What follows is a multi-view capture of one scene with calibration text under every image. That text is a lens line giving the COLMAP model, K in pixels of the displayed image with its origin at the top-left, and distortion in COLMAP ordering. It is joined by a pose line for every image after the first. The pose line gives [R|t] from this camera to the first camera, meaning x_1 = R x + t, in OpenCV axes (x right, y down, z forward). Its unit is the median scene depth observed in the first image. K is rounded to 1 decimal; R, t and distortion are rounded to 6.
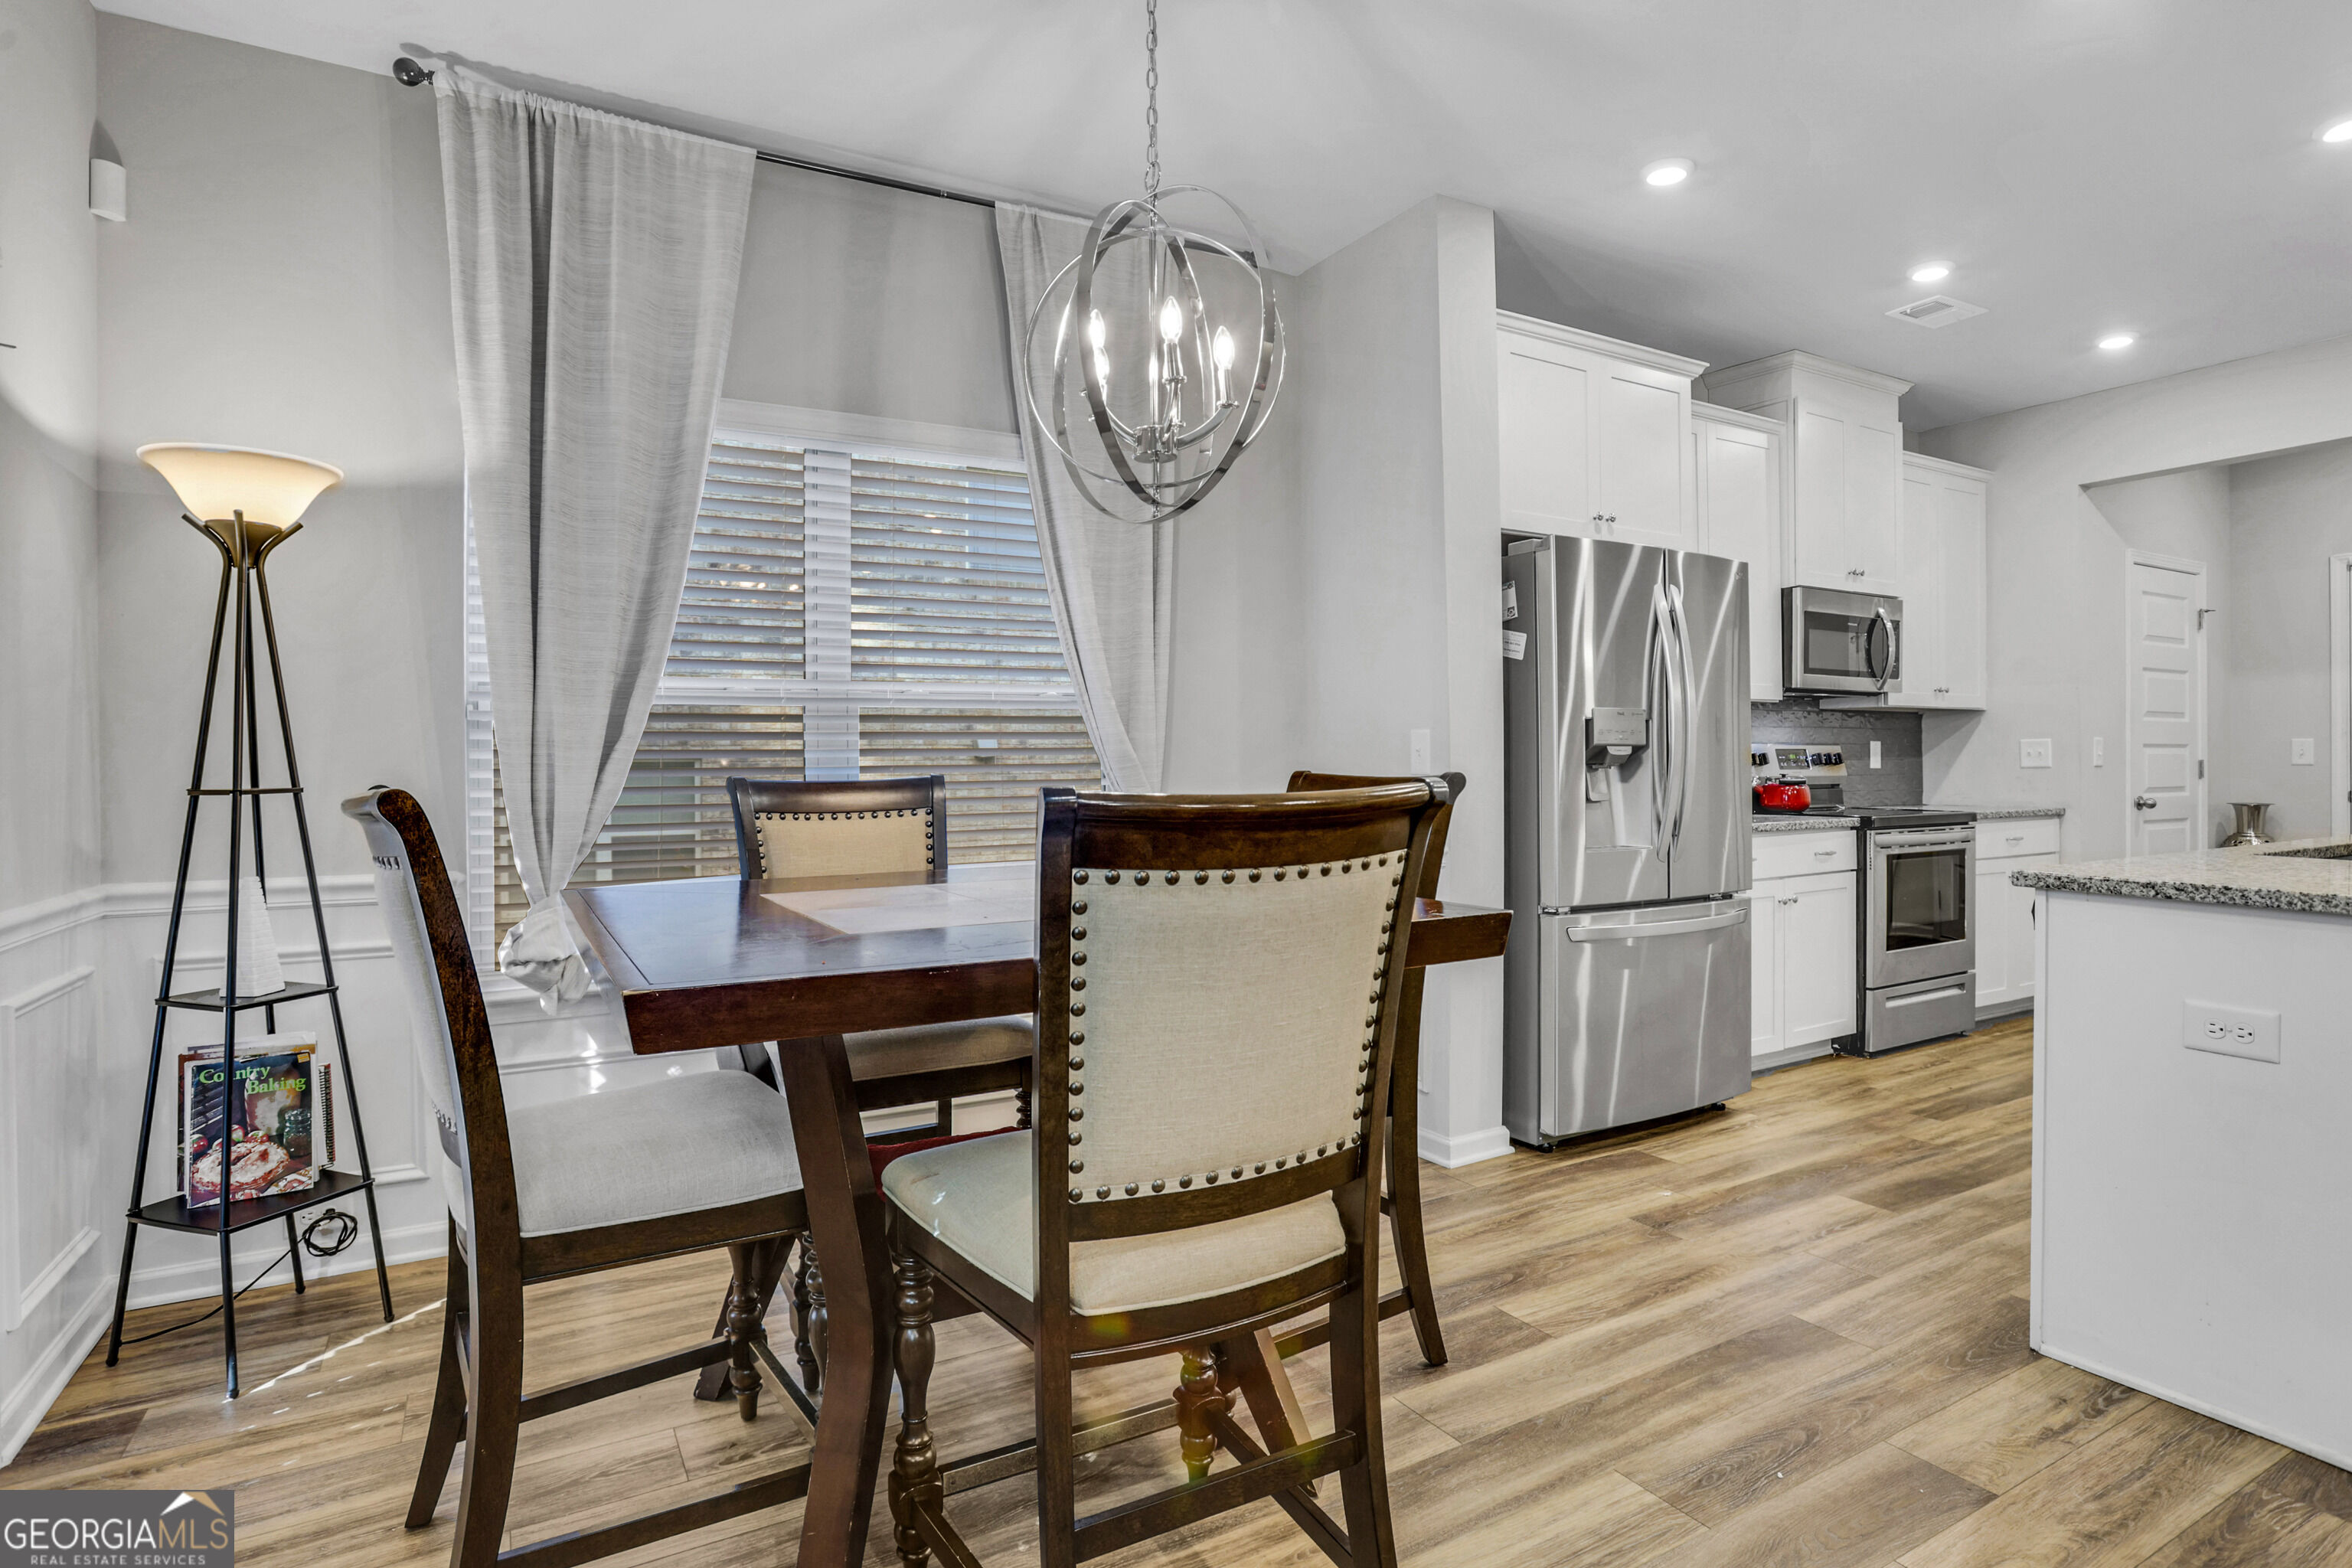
lens RADIAL K [[1210.4, 0, 1171.8], [0, 1210.4, 778.1], [0, 0, 1]] dist [-0.024330, 0.001078]
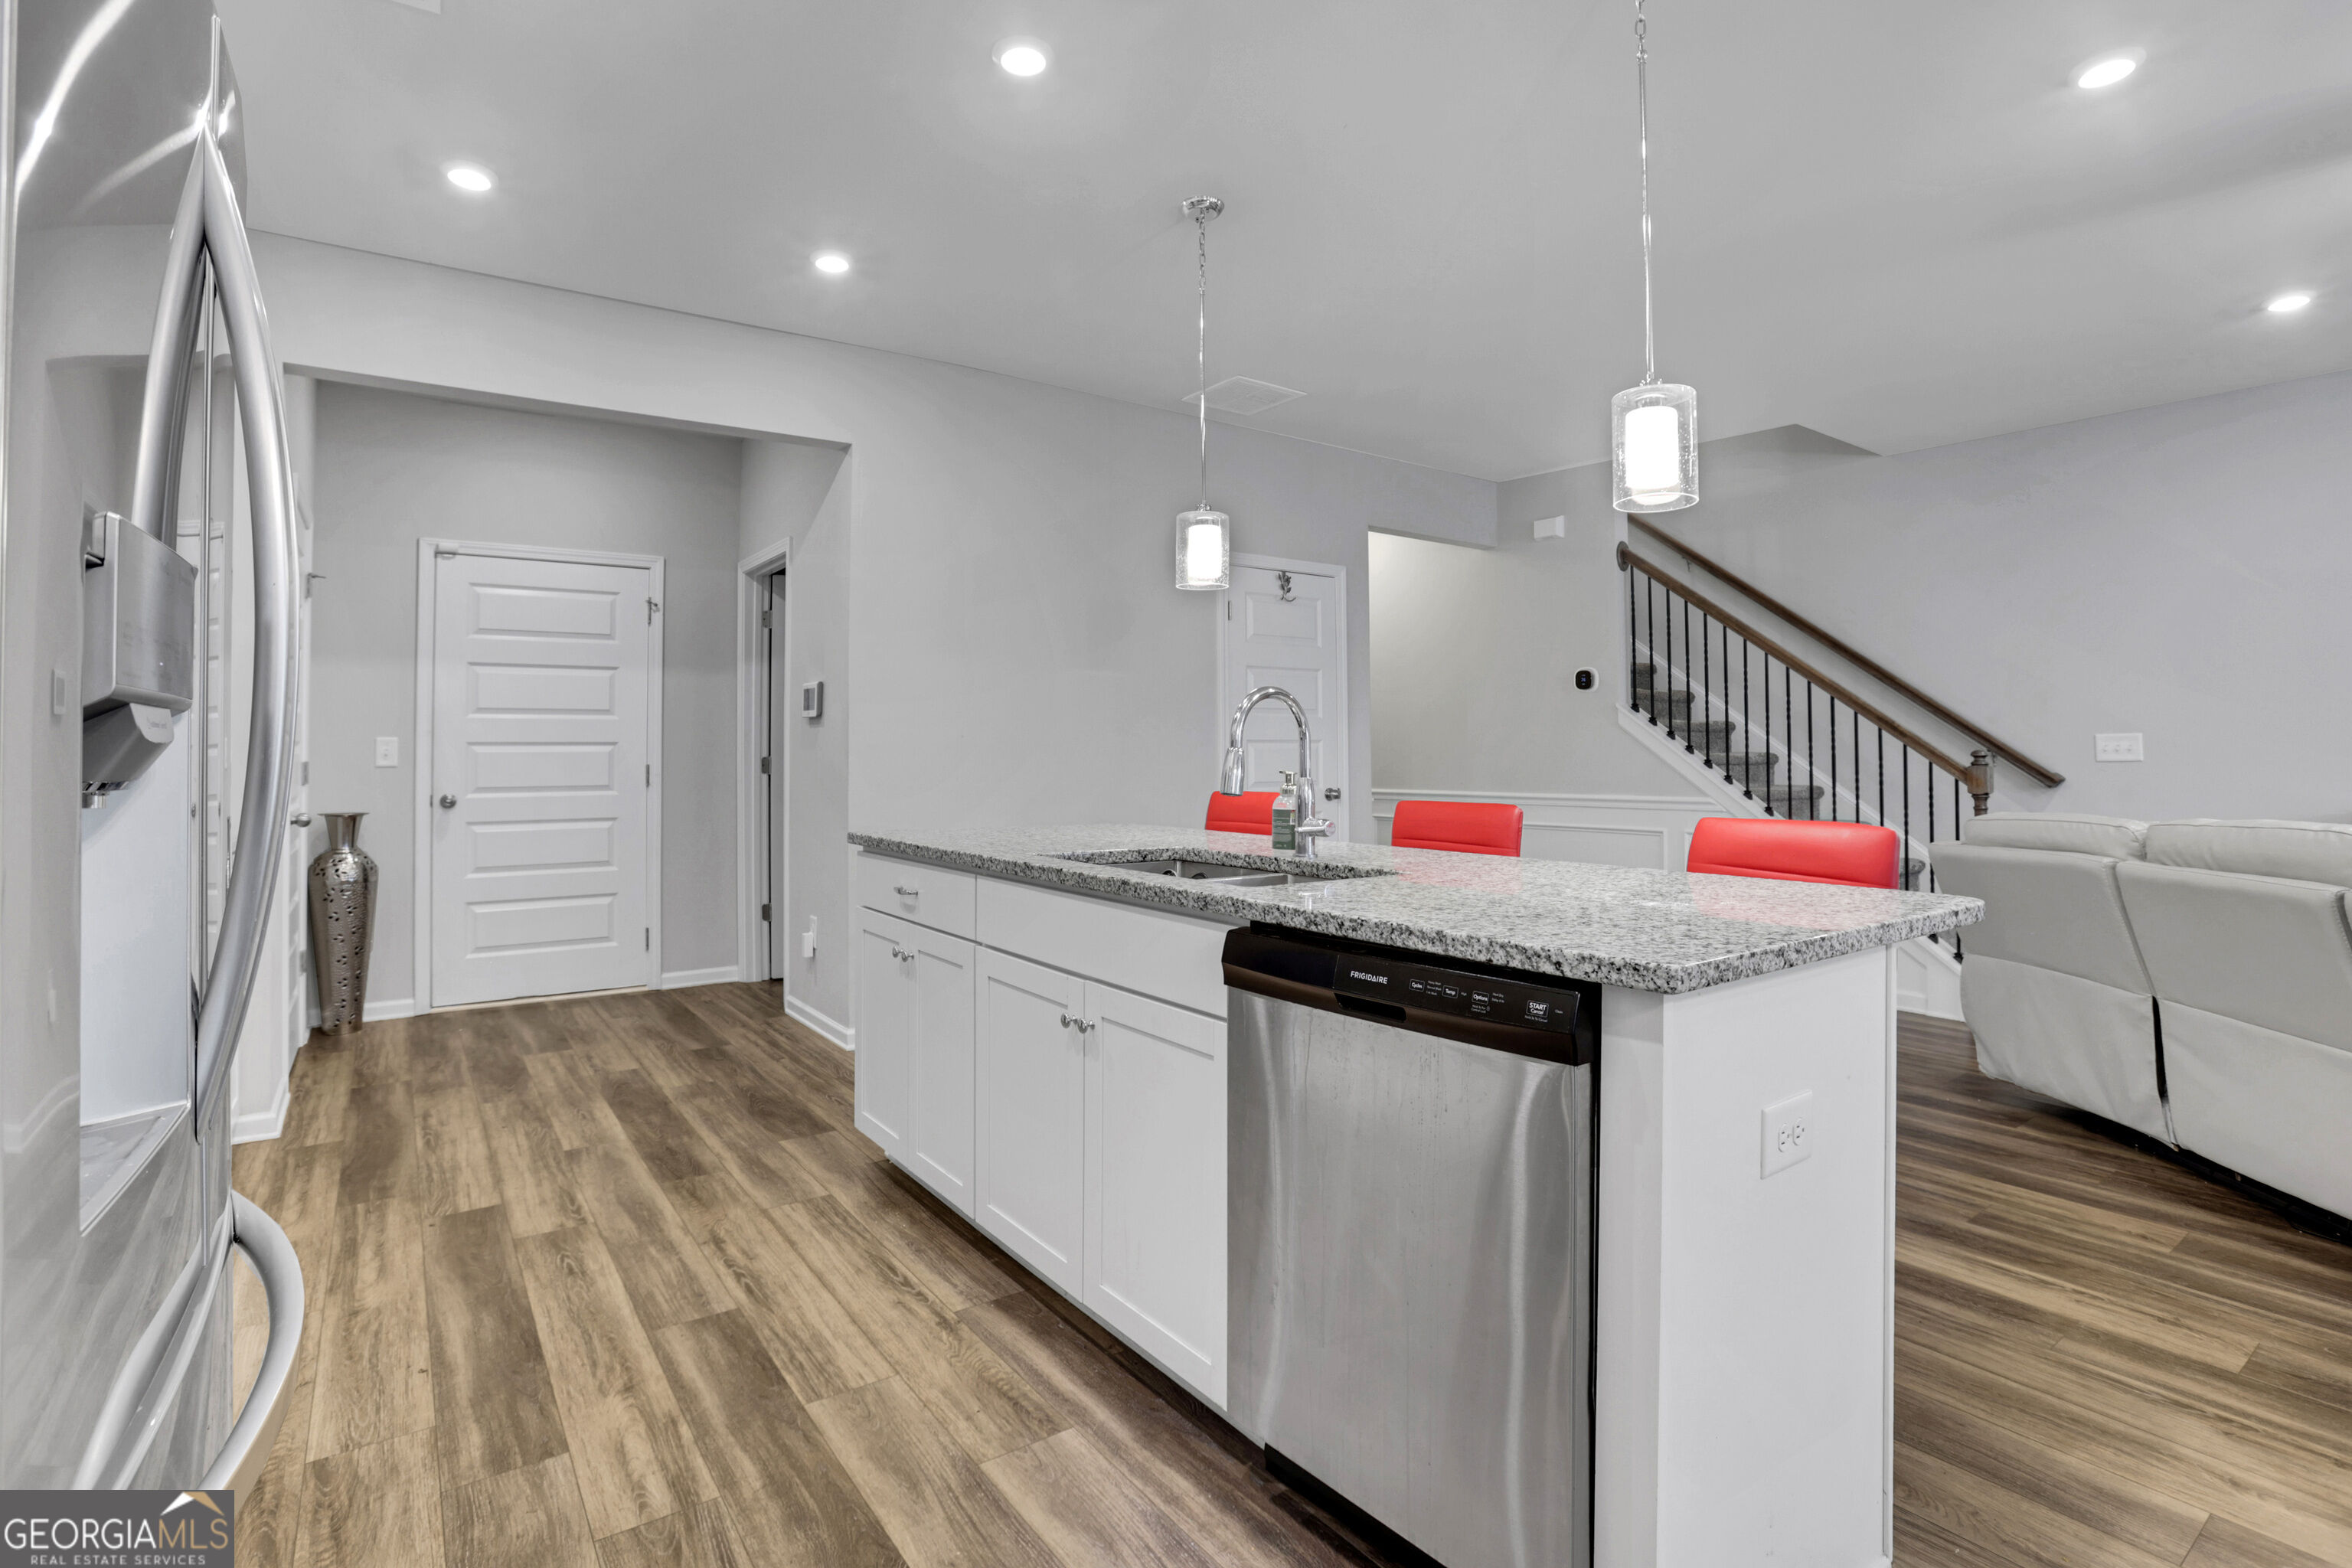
lens RADIAL K [[1120.7, 0, 1168.3], [0, 1120.7, 748.1], [0, 0, 1]] dist [-0.053050, 0.020837]
pose [[-0.099922, 0.009259, 0.994952, 0.130728], [0.015456, 0.999850, -0.007753, -0.014597], [-0.994875, 0.014604, -0.100050, 0.737336]]
